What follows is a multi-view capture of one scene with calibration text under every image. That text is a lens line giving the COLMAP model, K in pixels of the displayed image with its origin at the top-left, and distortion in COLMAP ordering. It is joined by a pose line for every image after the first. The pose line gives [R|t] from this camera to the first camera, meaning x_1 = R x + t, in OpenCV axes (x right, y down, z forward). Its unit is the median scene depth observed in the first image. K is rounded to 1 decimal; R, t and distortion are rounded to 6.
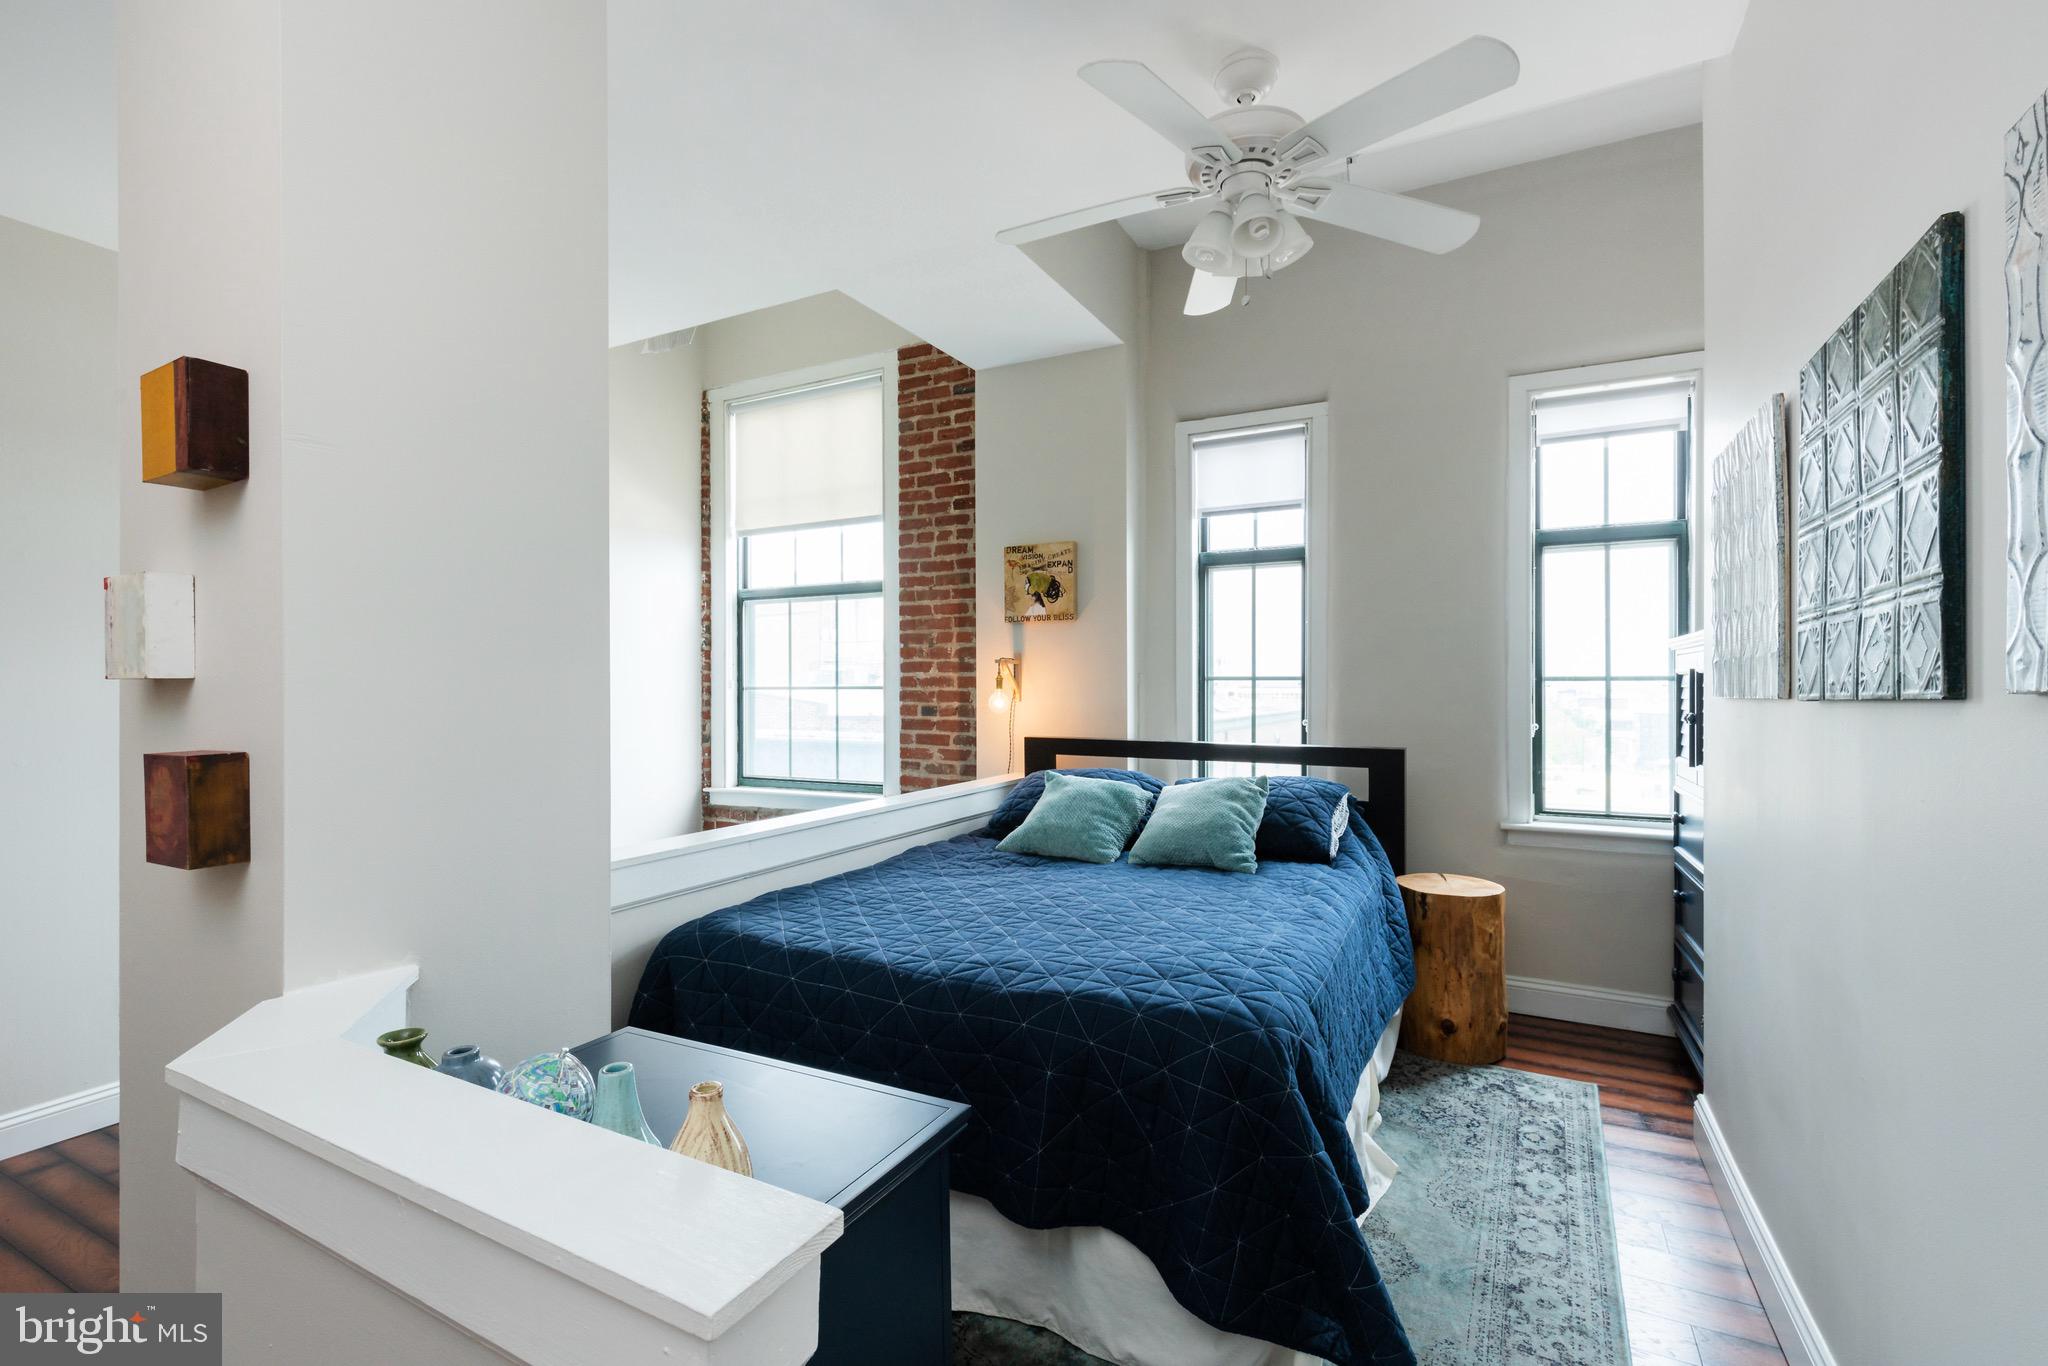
lens RADIAL K [[918.7, 0, 1032.8], [0, 918.7, 703.6], [0, 0, 1]] dist [0.004751, -0.002825]
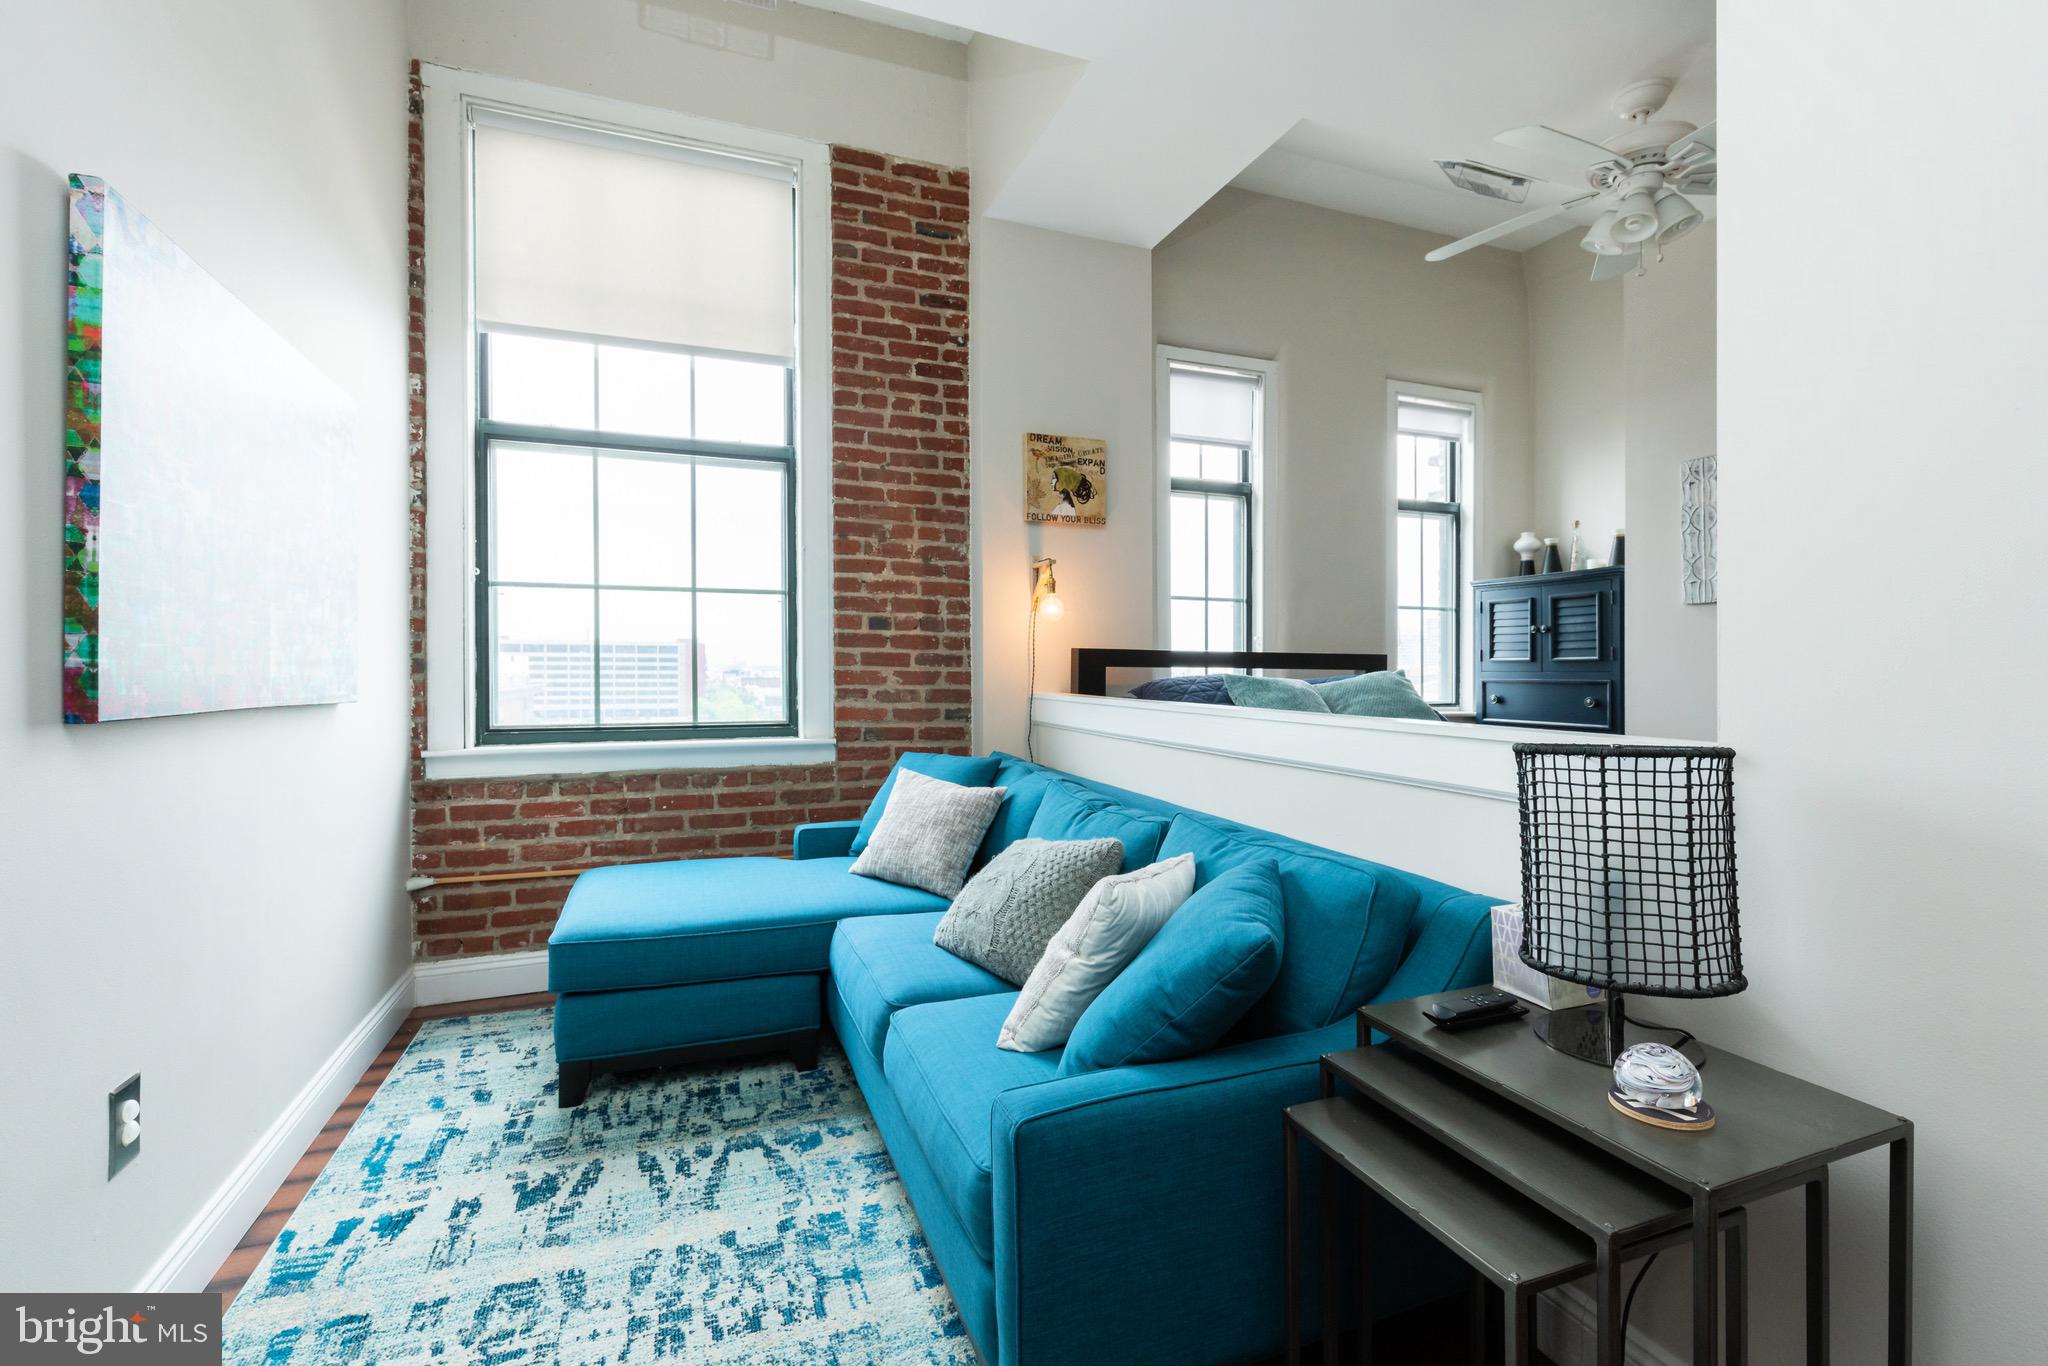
lens RADIAL K [[918.7, 0, 1025.6], [0, 918.7, 688.4], [0, 0, 1]] dist [0.004751, -0.002825]
pose [[0.658190, -0.008537, 0.752803, -0.639308], [0.008944, 0.999954, 0.003521, 0.063747], [-0.752799, 0.004416, 0.658236, 0.398059]]
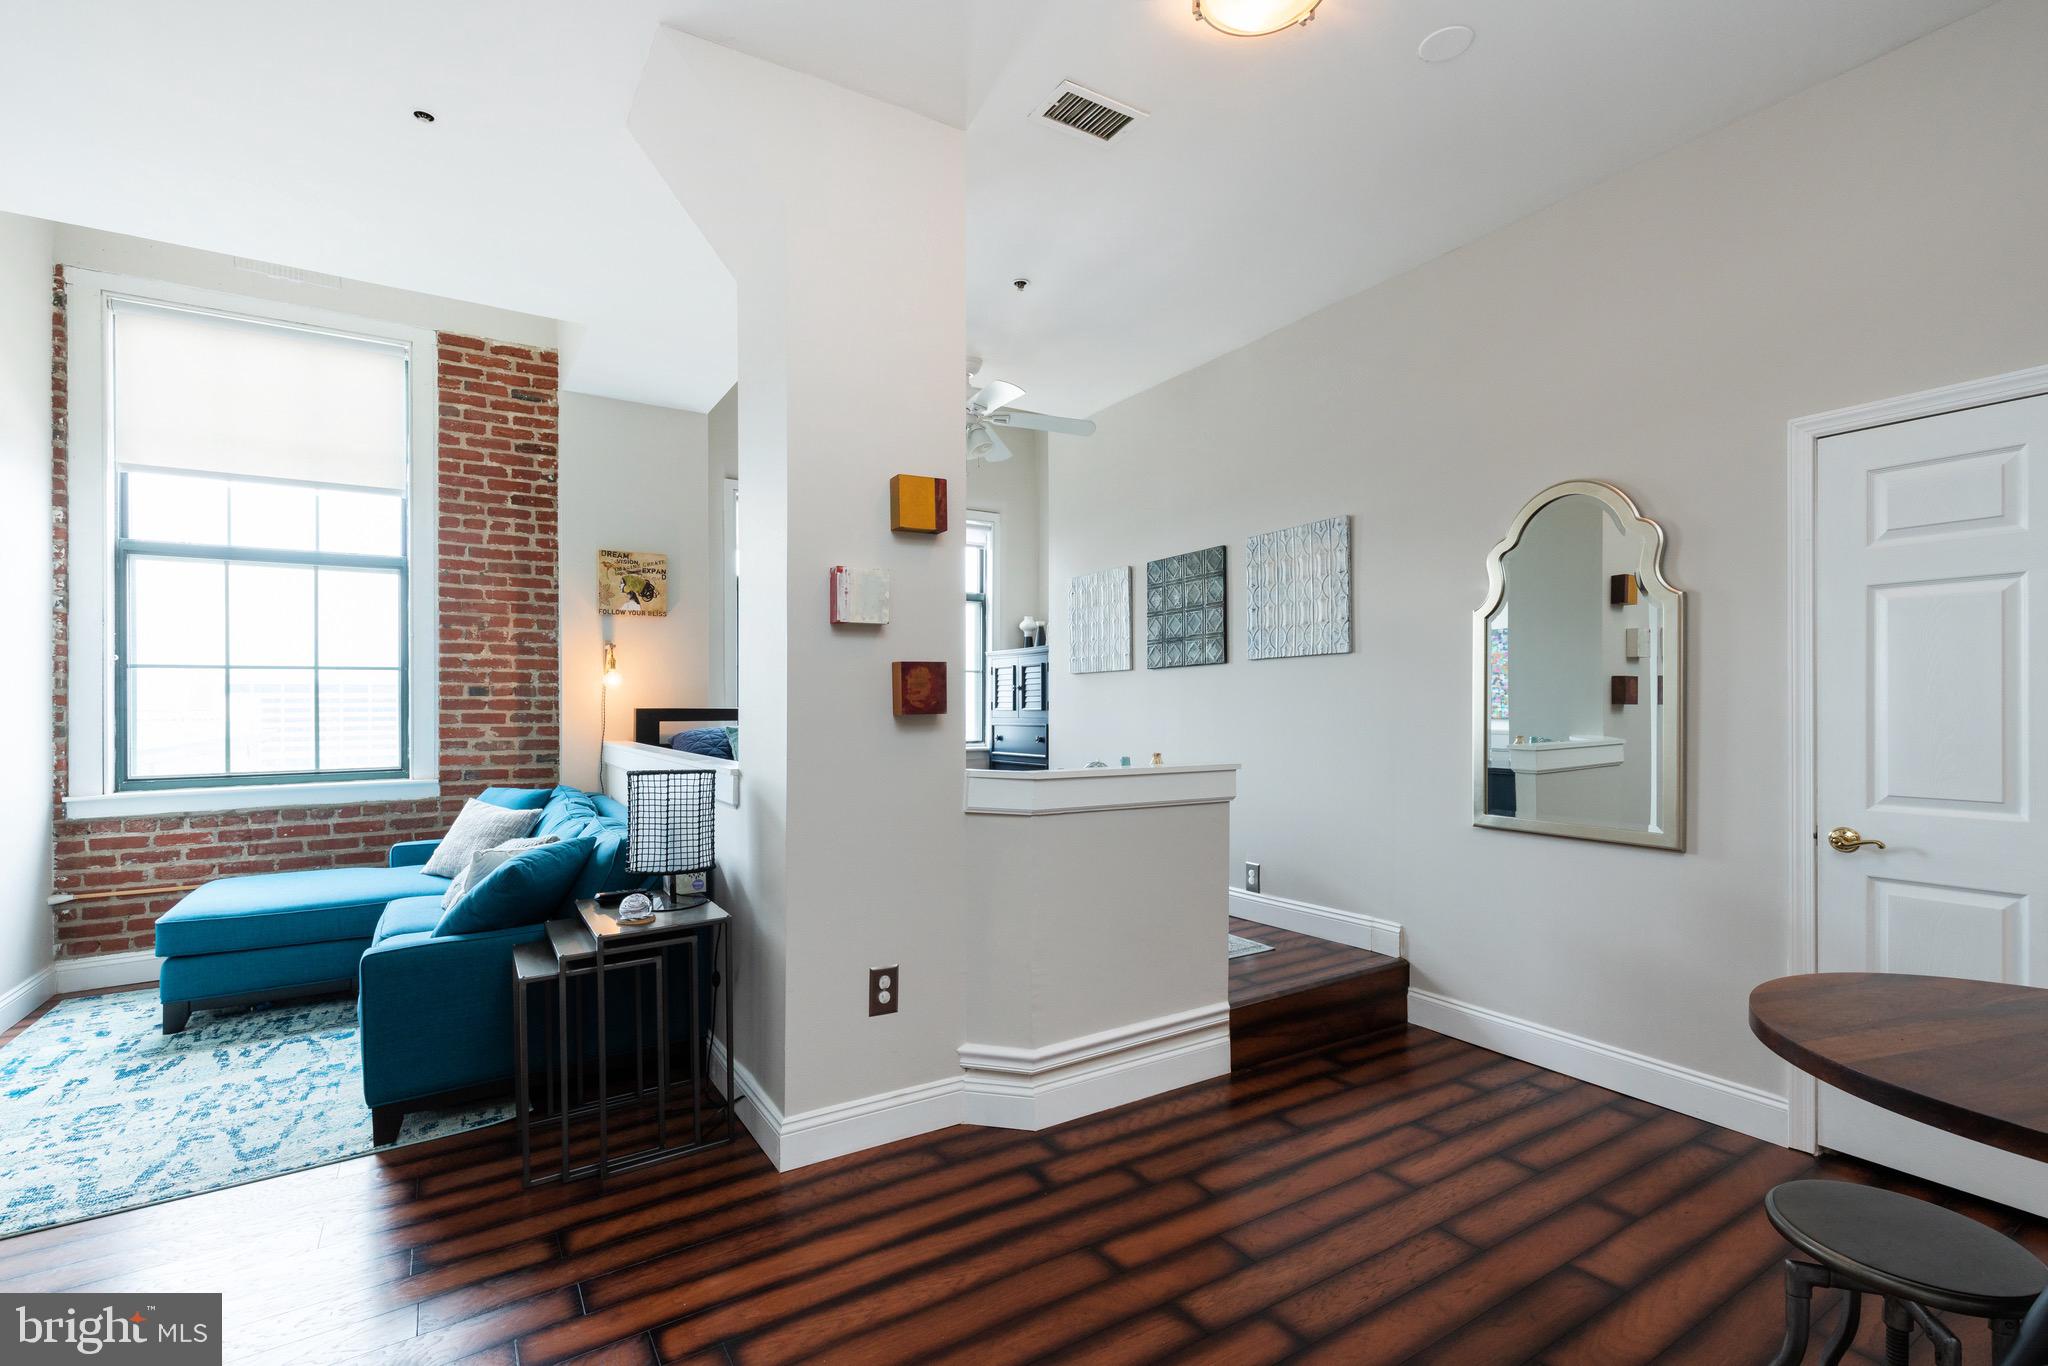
lens RADIAL K [[918.7, 0, 1033.9], [0, 918.7, 704.9], [0, 0, 1]] dist [0.004751, -0.002825]
pose [[0.492548, -0.001377, 0.870284, -0.730217], [0.022477, 0.999685, -0.011139, 0.050864], [-0.869995, 0.025048, 0.492424, -0.062503]]
